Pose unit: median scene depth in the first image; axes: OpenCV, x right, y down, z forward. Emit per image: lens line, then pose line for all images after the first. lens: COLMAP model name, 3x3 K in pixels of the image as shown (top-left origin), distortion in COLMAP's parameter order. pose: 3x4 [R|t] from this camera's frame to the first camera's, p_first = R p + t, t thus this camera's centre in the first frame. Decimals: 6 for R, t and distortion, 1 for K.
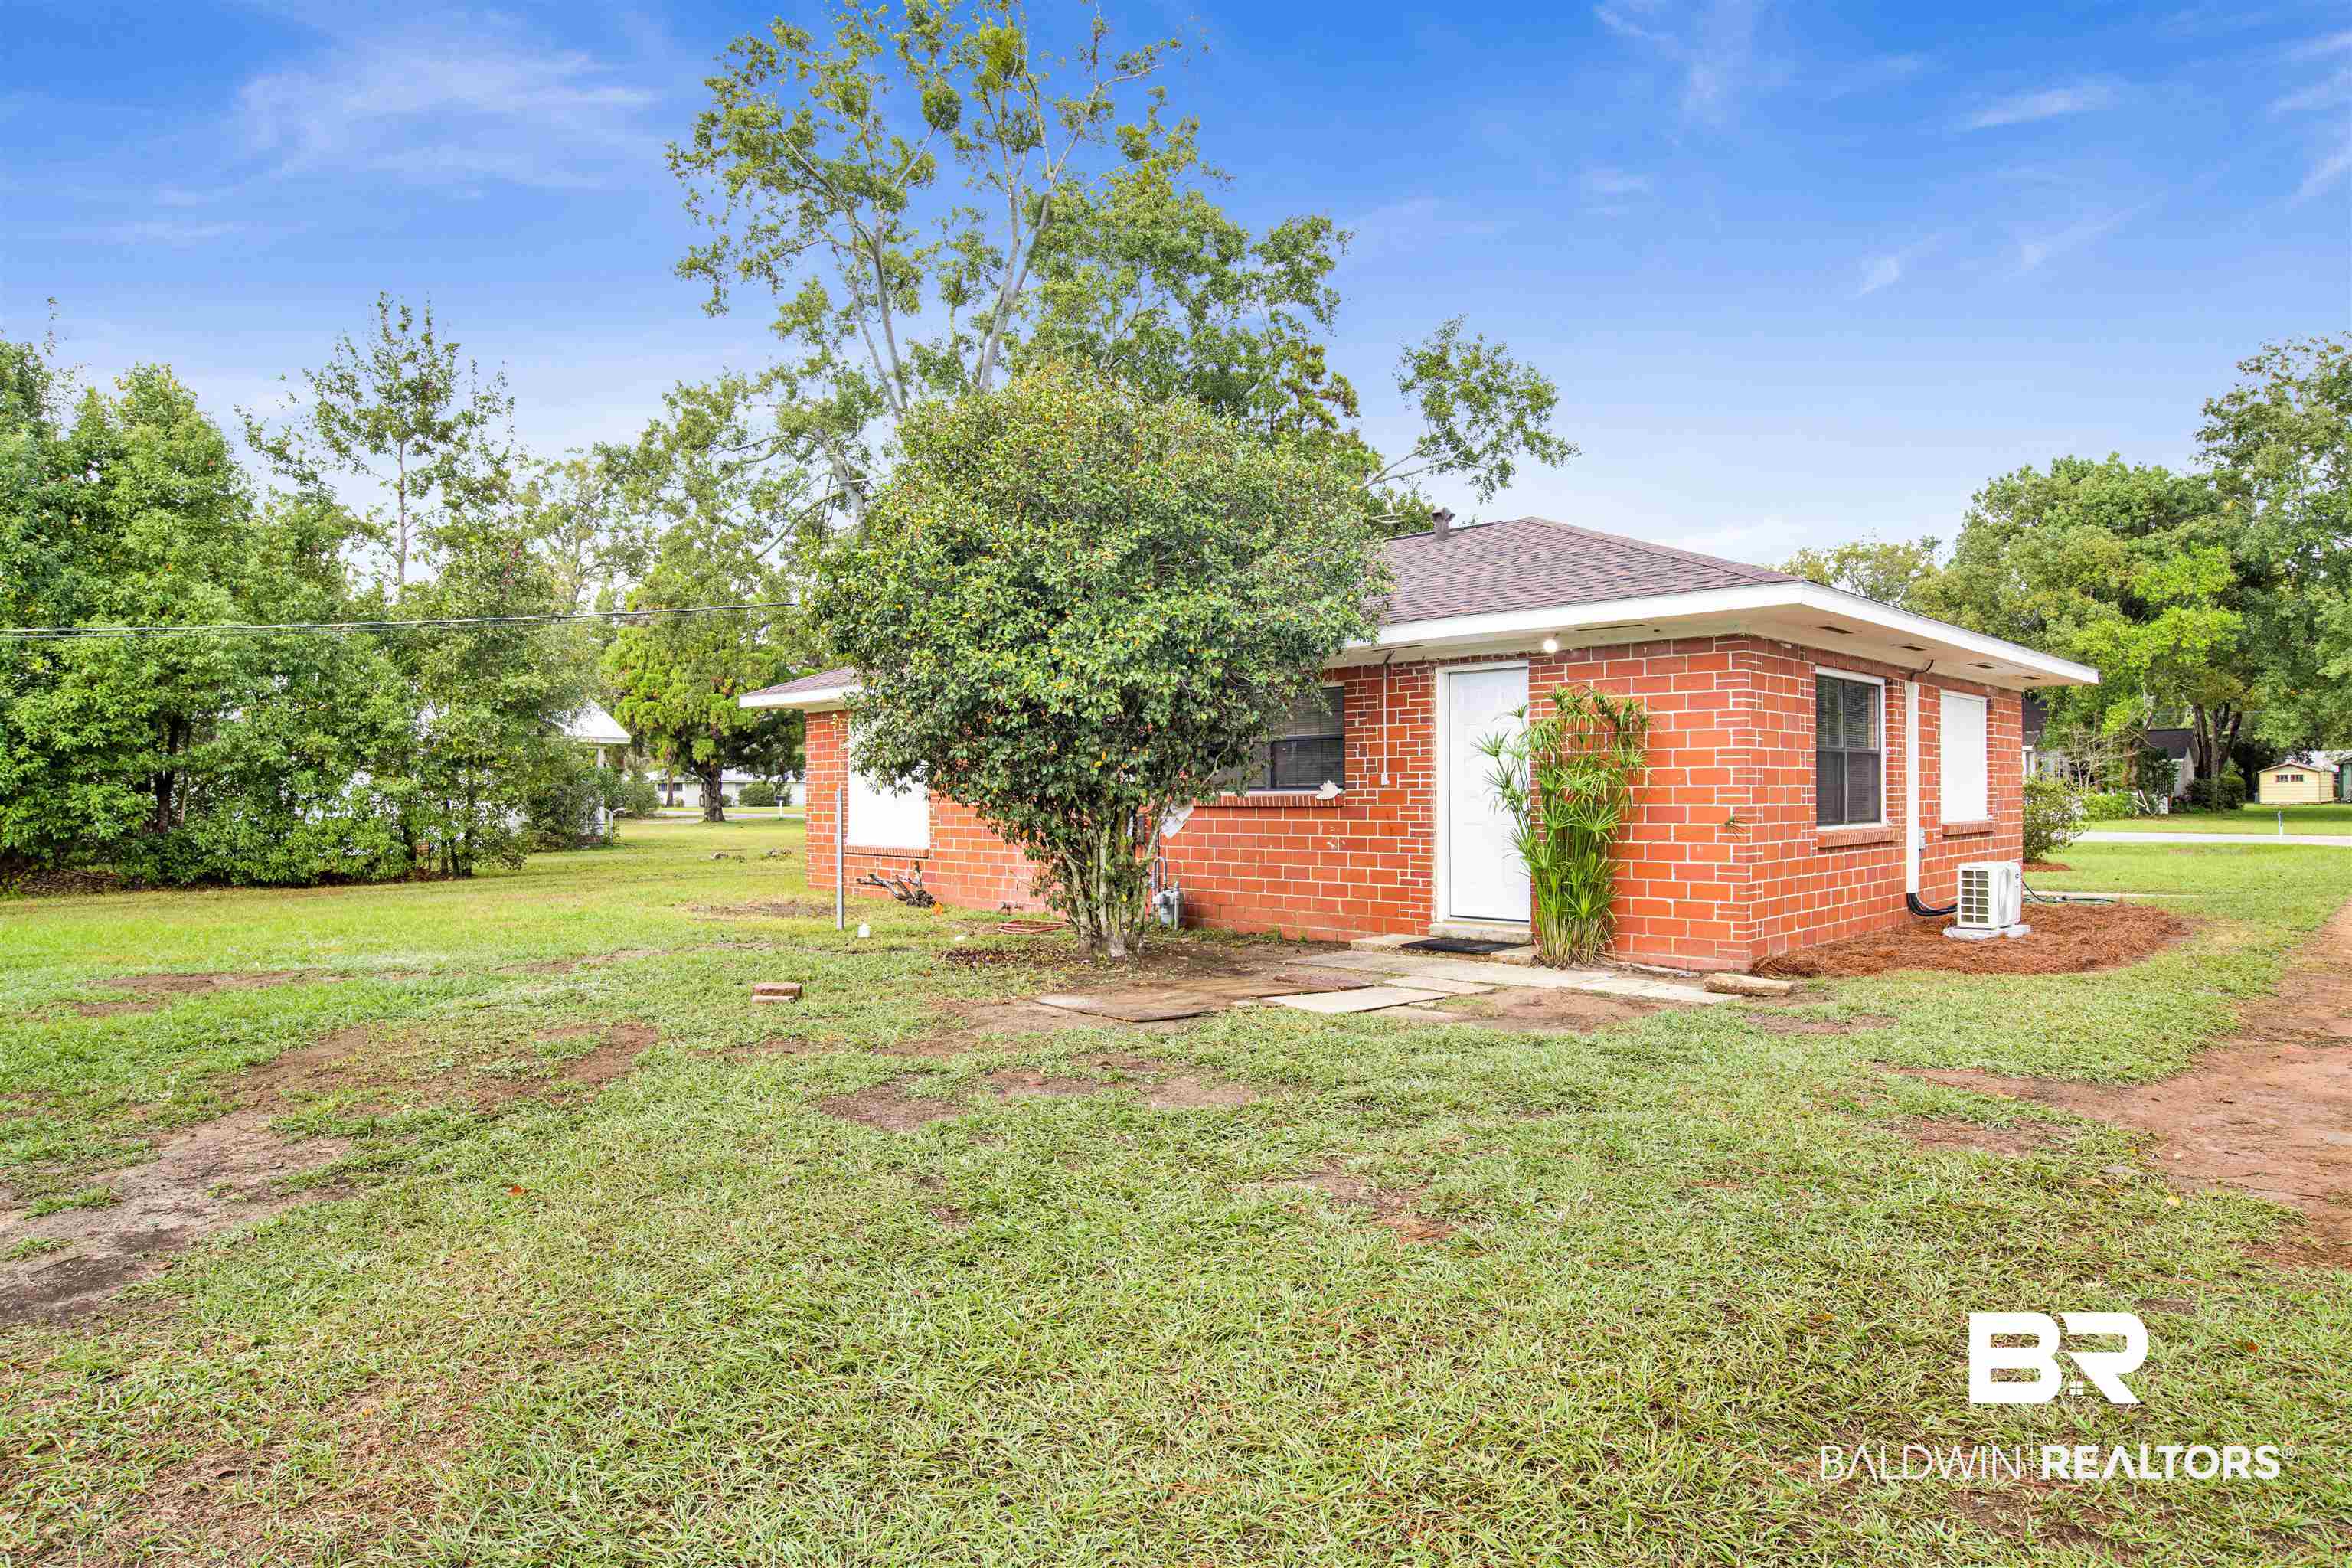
lens RADIAL K [[1478.7, 0, 1176.0], [0, 1478.7, 784.0], [0, 0, 1]] dist [-0.033157, 0.000700]
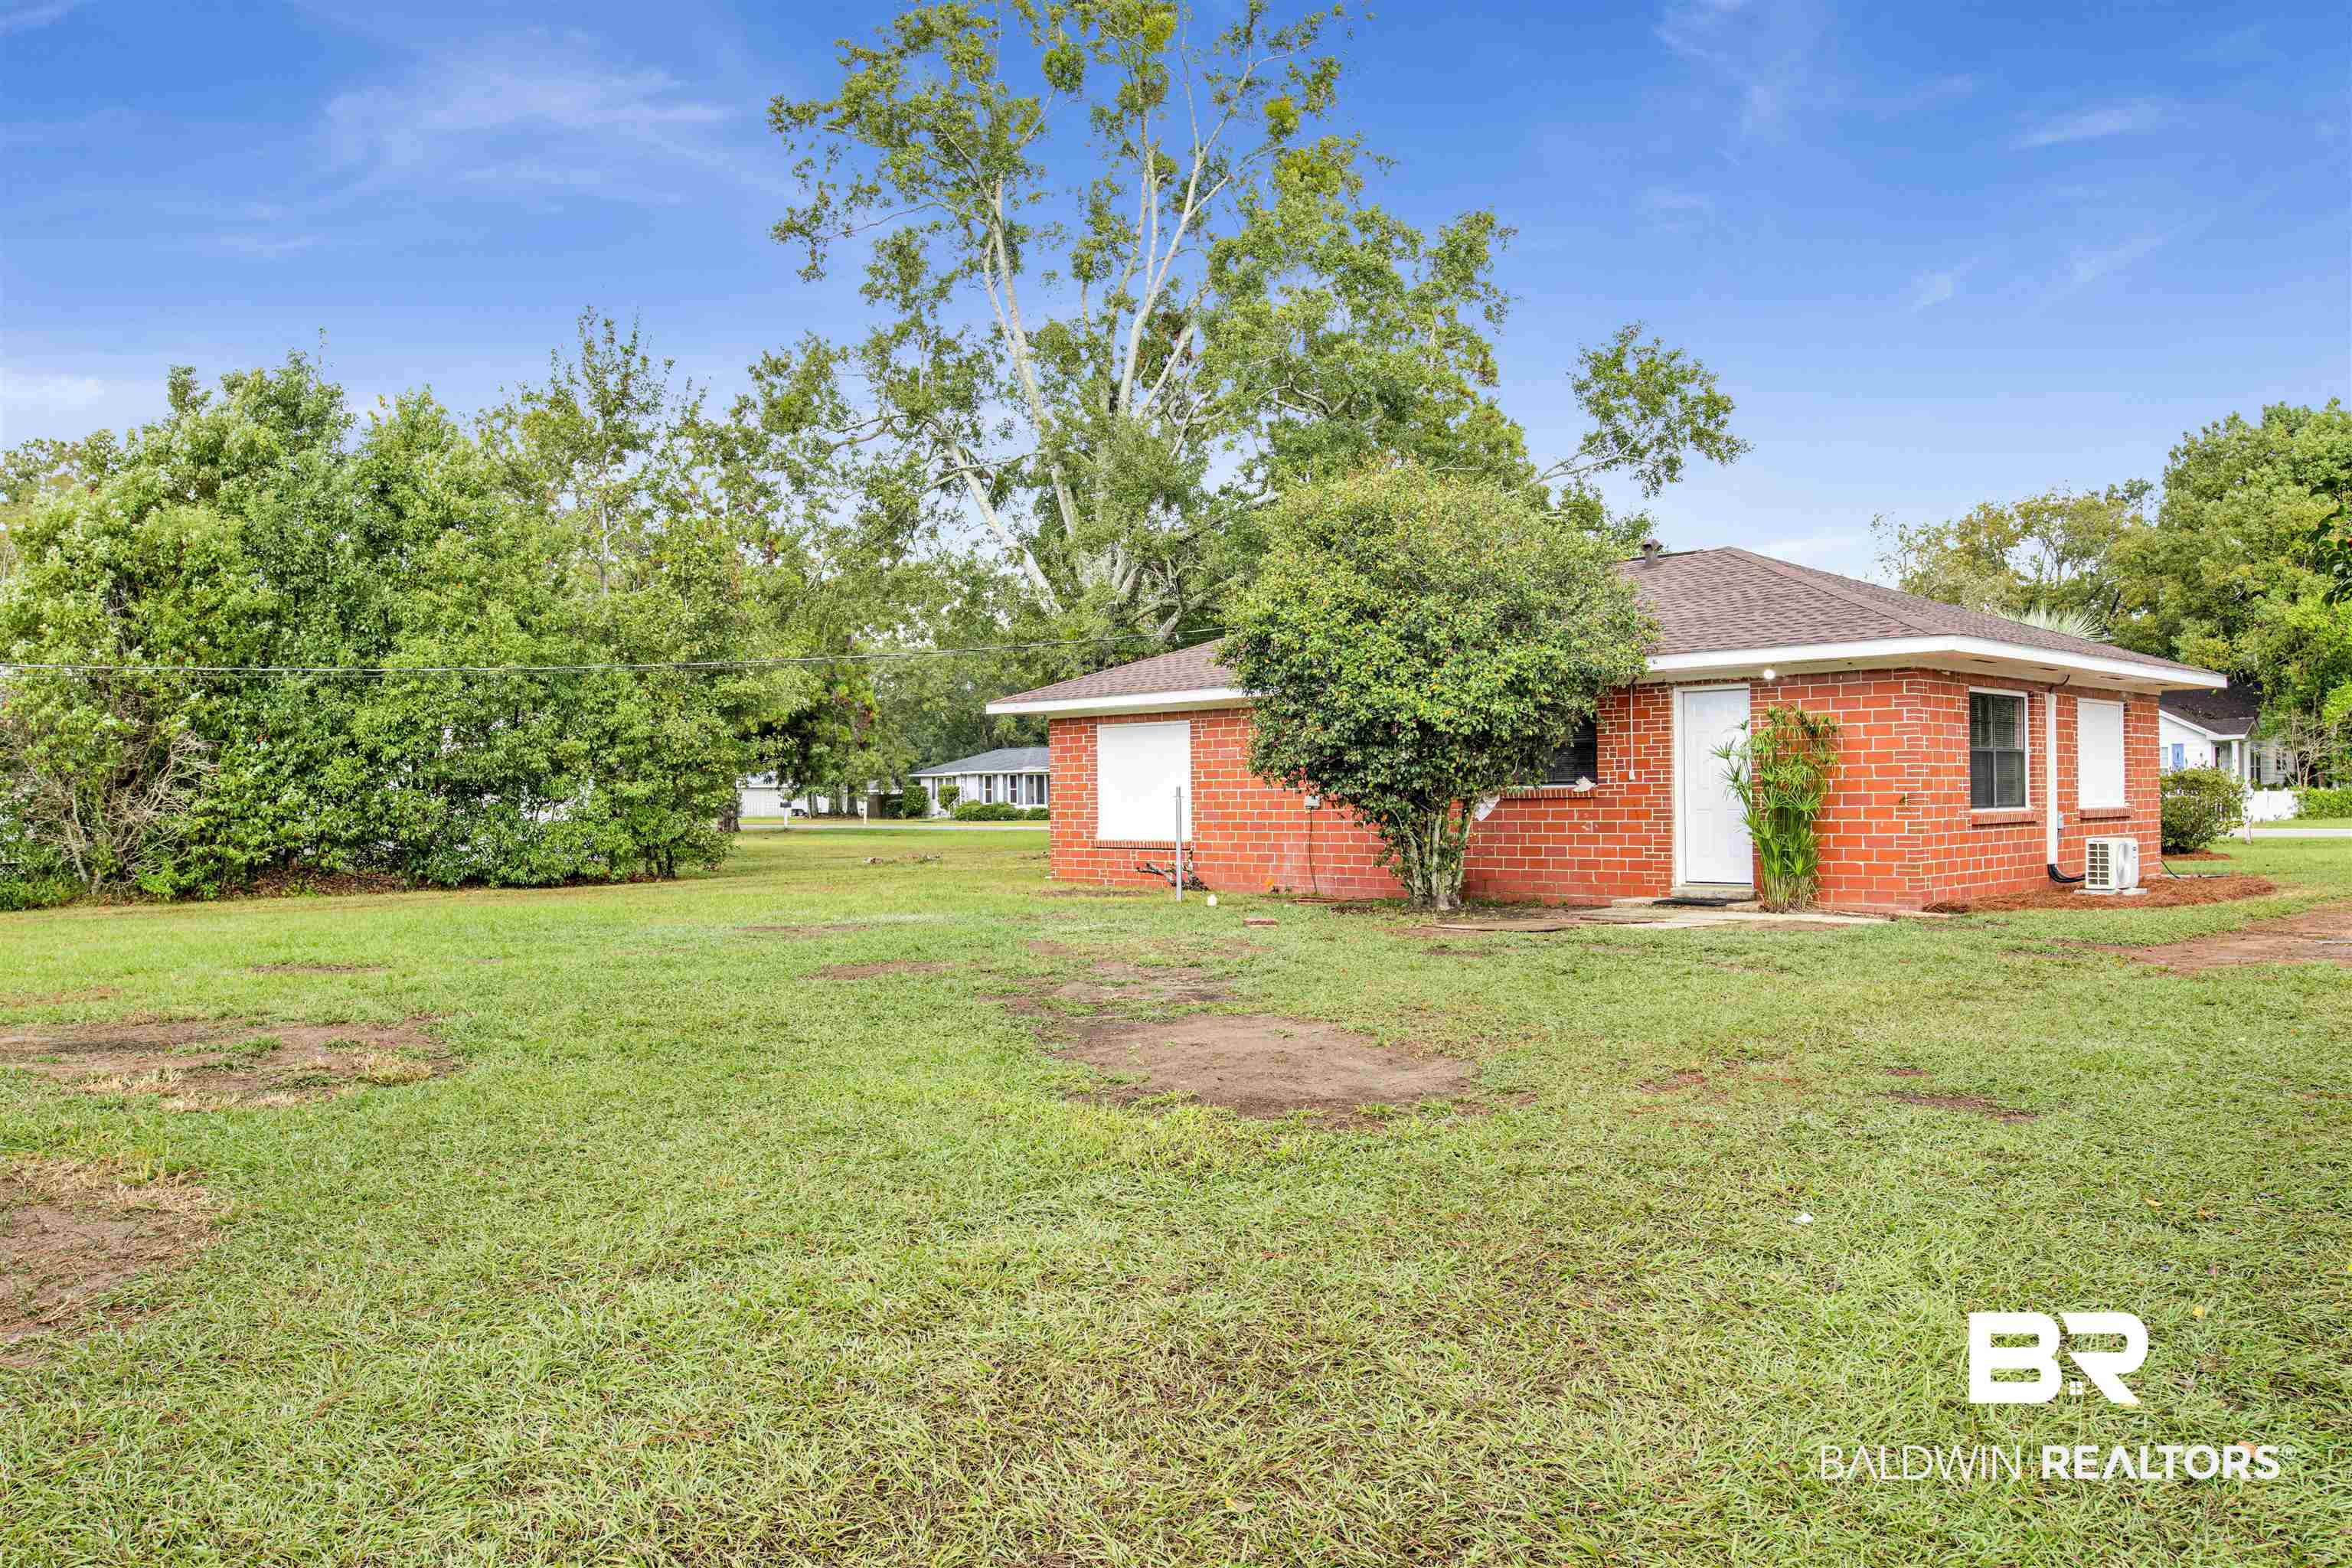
lens RADIAL K [[1994.1, 0, 1176.0], [0, 1994.1, 784.0], [0, 0, 1]] dist [0.007187, -0.062013]
pose [[0.999879, -0.007401, 0.013718, -0.274448], [0.007431, 0.999970, -0.002099, 0.004942], [-0.013702, 0.002201, 0.999904, -0.709219]]
